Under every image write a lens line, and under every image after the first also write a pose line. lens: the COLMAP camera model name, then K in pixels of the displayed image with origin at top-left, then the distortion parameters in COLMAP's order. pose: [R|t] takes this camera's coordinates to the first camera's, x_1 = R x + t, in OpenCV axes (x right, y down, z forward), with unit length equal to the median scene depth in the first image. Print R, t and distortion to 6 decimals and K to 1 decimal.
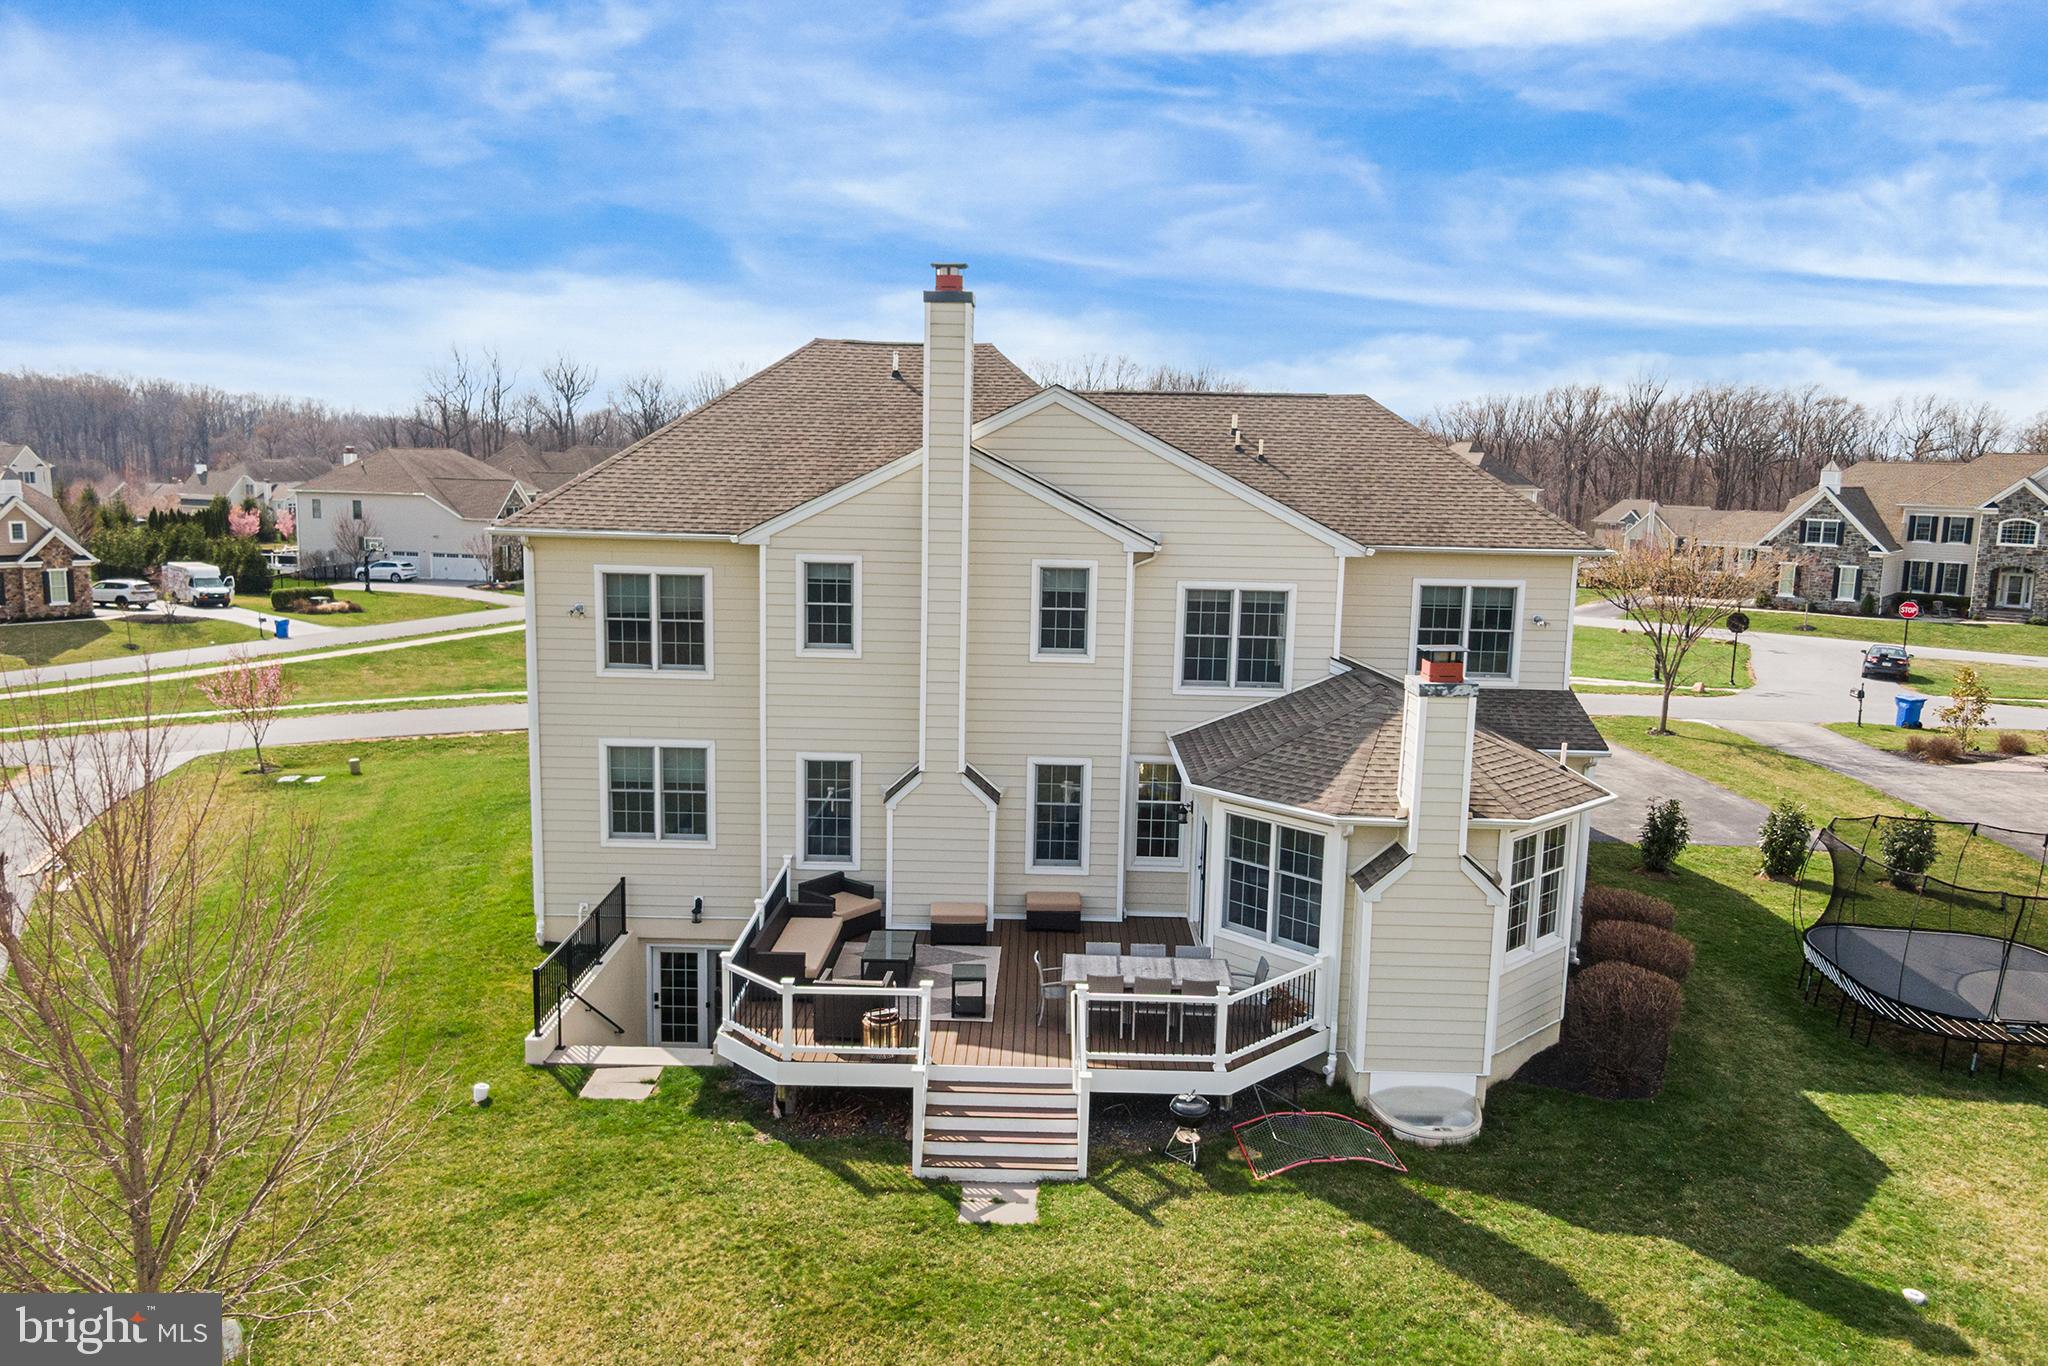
lens RADIAL K [[1435.8, 0, 1024.0], [0, 1435.8, 683.0], [0, 0, 1]] dist [0.033744, -0.055594]
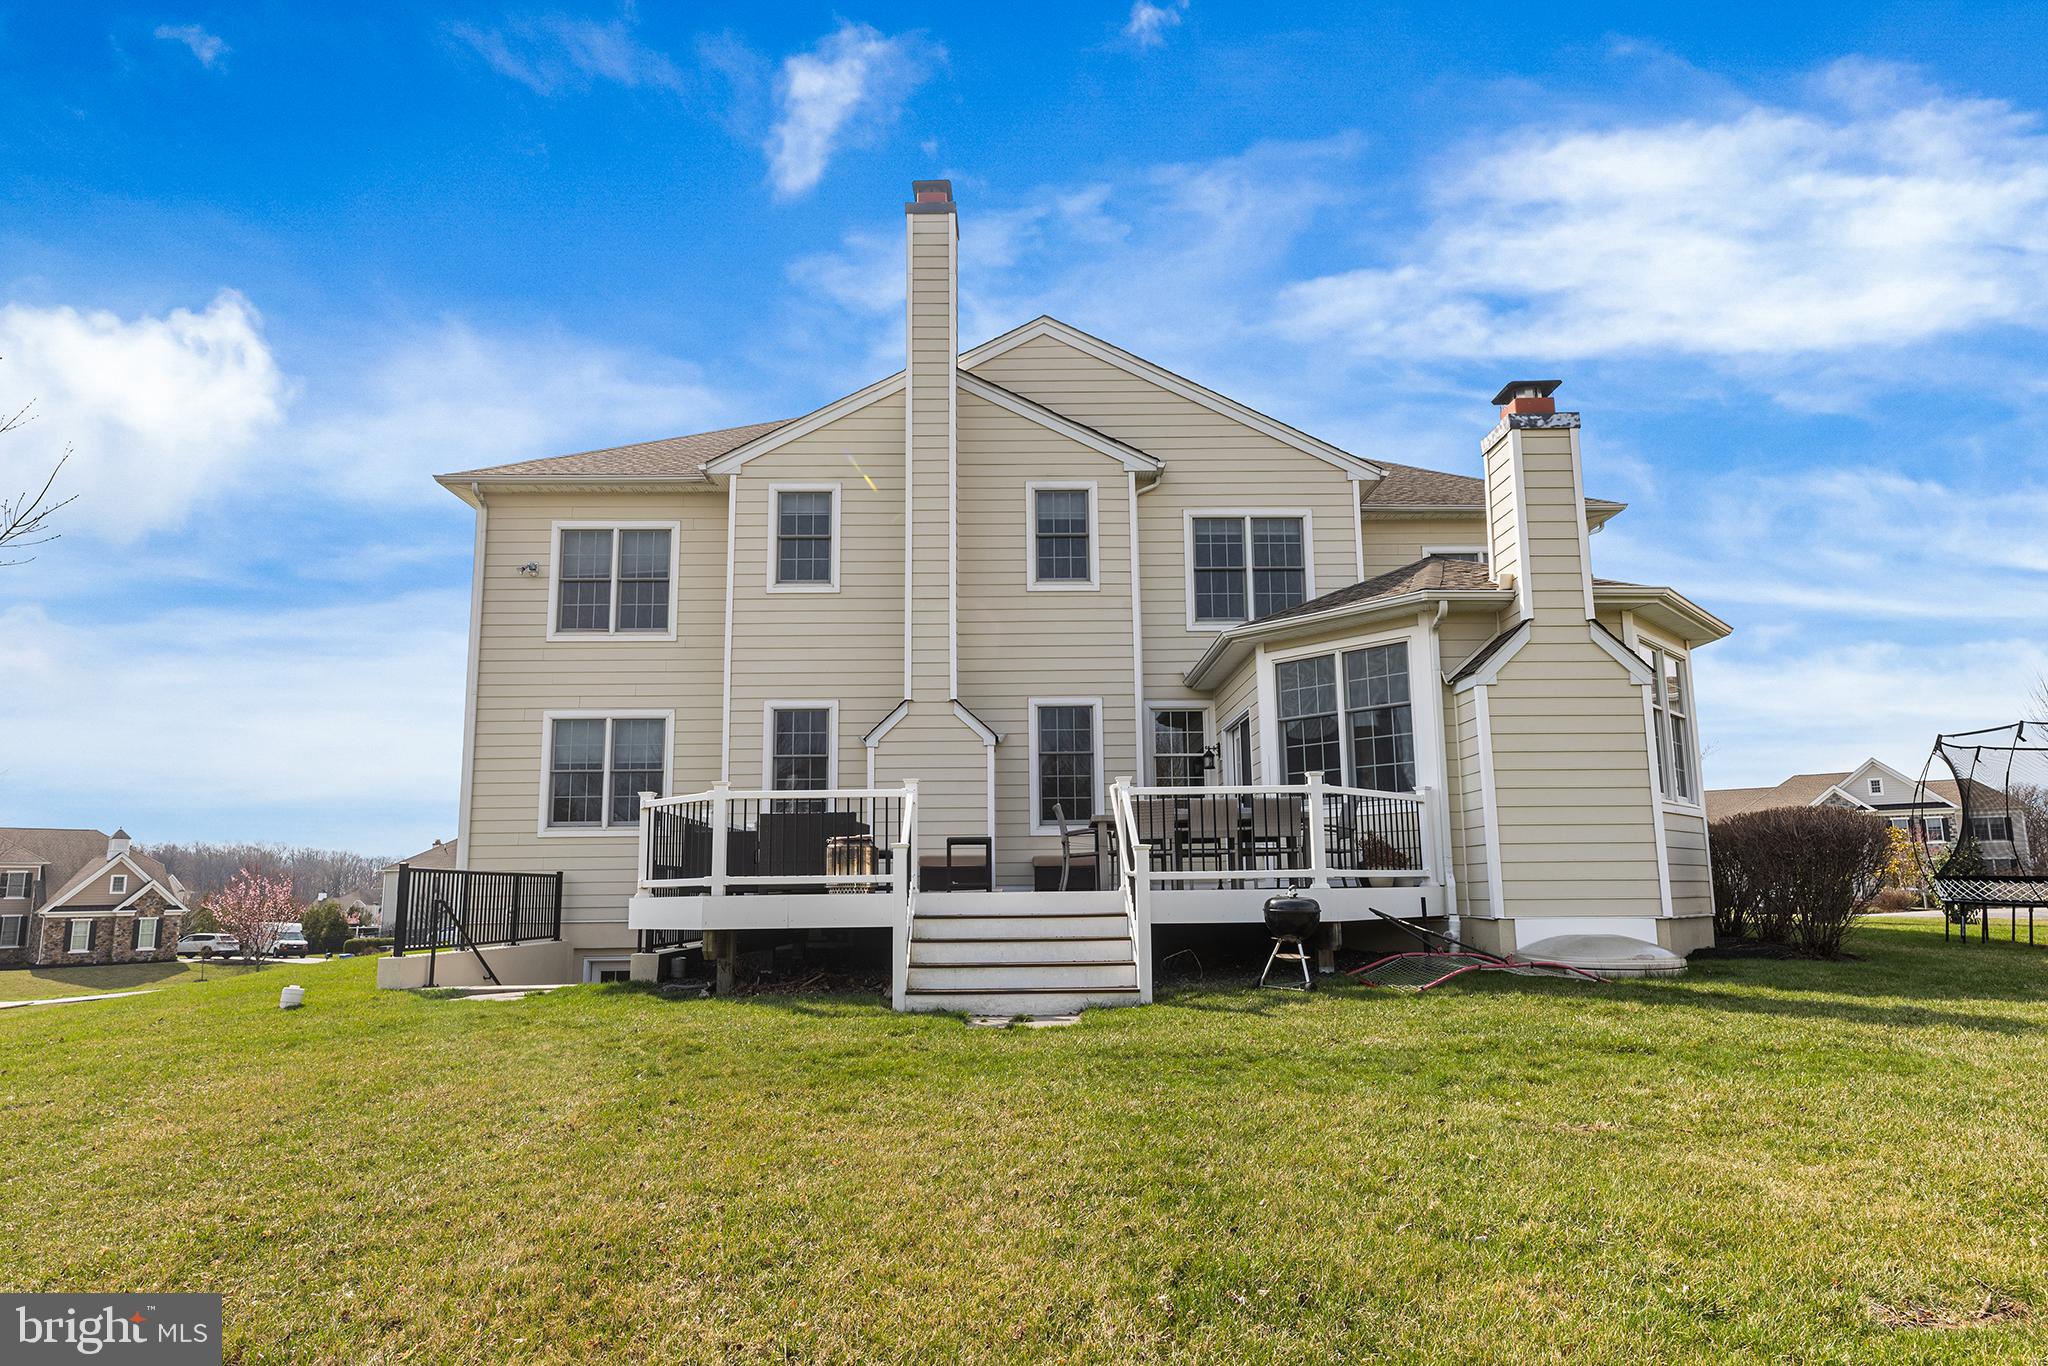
lens RADIAL K [[1180.9, 0, 1033.9], [0, 1180.9, 683.8], [0, 0, 1]] dist [-0.000487, 0.002250]
pose [[0.999025, -0.030505, 0.031919, -0.017445], [0.038418, 0.956876, -0.287944, 0.252558], [-0.021759, 0.288890, 0.957115, 0.306131]]
